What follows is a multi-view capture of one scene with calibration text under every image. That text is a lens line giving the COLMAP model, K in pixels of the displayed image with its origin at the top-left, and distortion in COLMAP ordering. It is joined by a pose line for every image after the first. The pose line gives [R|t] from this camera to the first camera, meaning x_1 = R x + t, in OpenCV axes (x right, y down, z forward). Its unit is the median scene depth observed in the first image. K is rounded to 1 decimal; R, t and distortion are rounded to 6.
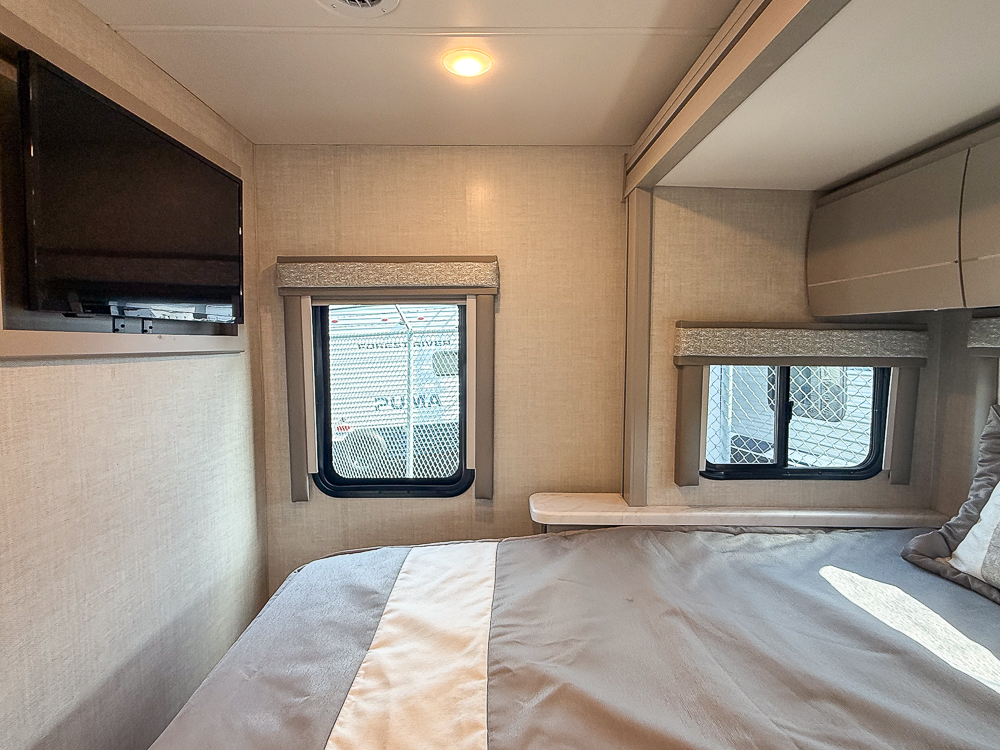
lens RADIAL K [[540.9, 0, 500.0], [0, 540.9, 375.0], [0, 0, 1]] dist [-0.001546, -0.000261]
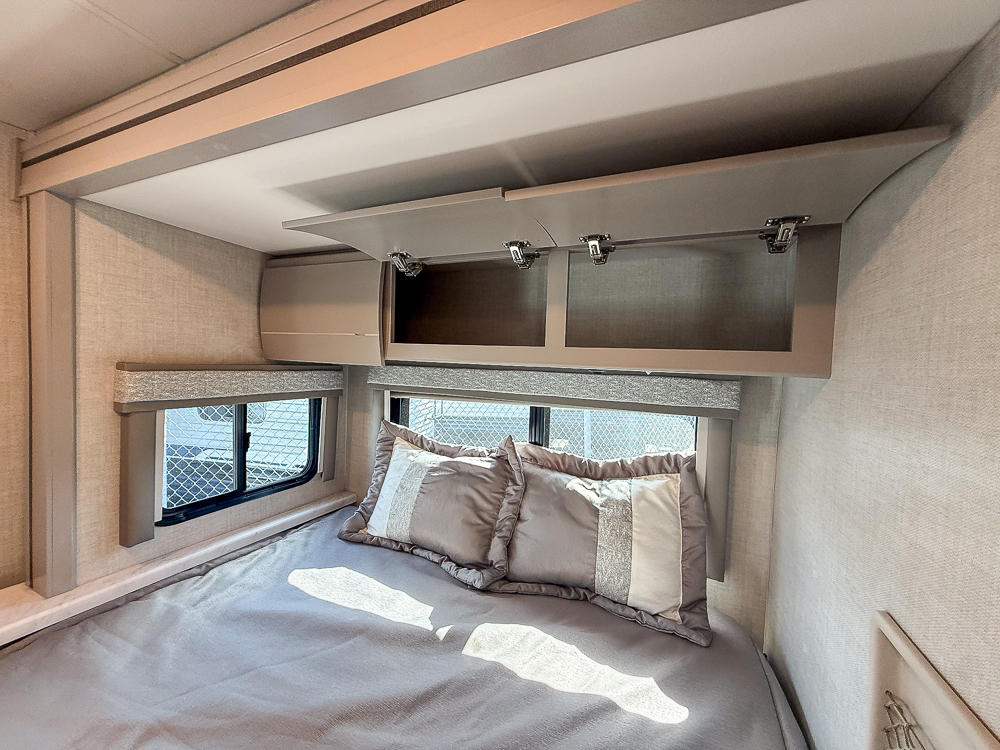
lens RADIAL K [[400.3, 0, 497.1], [0, 400.3, 374.5], [0, 0, 1]] dist [0.000834, 0.000304]
pose [[0.428246, -0.022243, 0.903388, 0.003099], [0.023341, 0.999636, 0.013548, -0.075464], [-0.903361, 0.015284, 0.428609, 0.169690]]
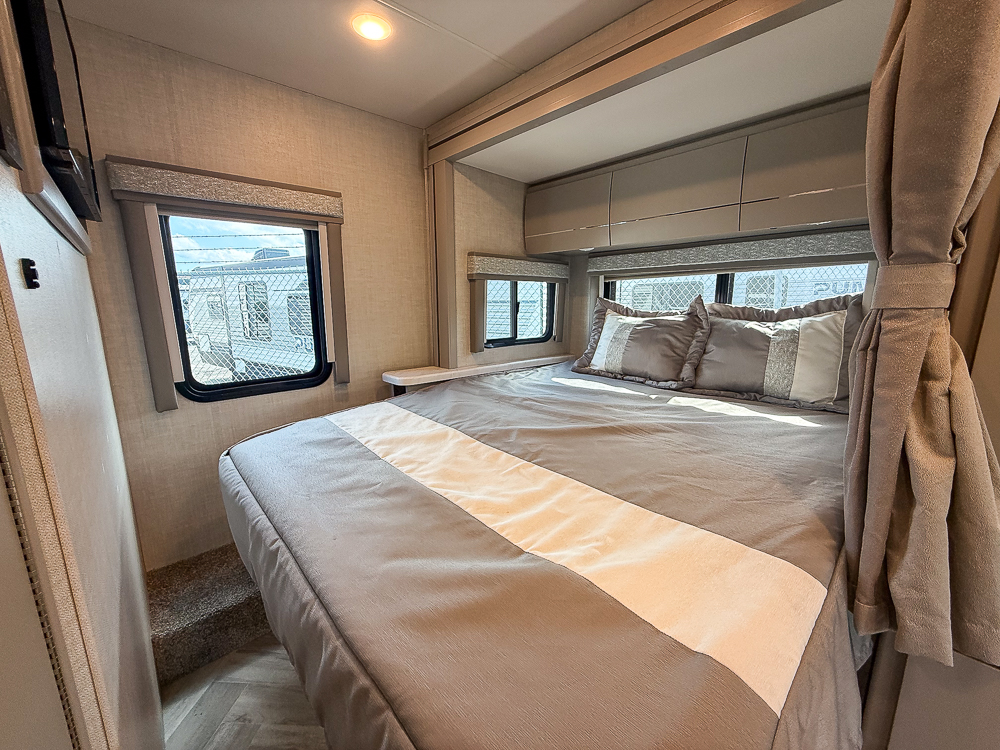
lens RADIAL K [[400.3, 0, 497.1], [0, 400.3, 374.5], [0, 0, 1]] dist [0.000834, 0.000304]
pose [[0.745688, -0.128473, 0.653792, -0.458627], [0.050070, 0.989265, 0.137287, 0.106636], [-0.664411, -0.069638, 0.744116, 0.016921]]
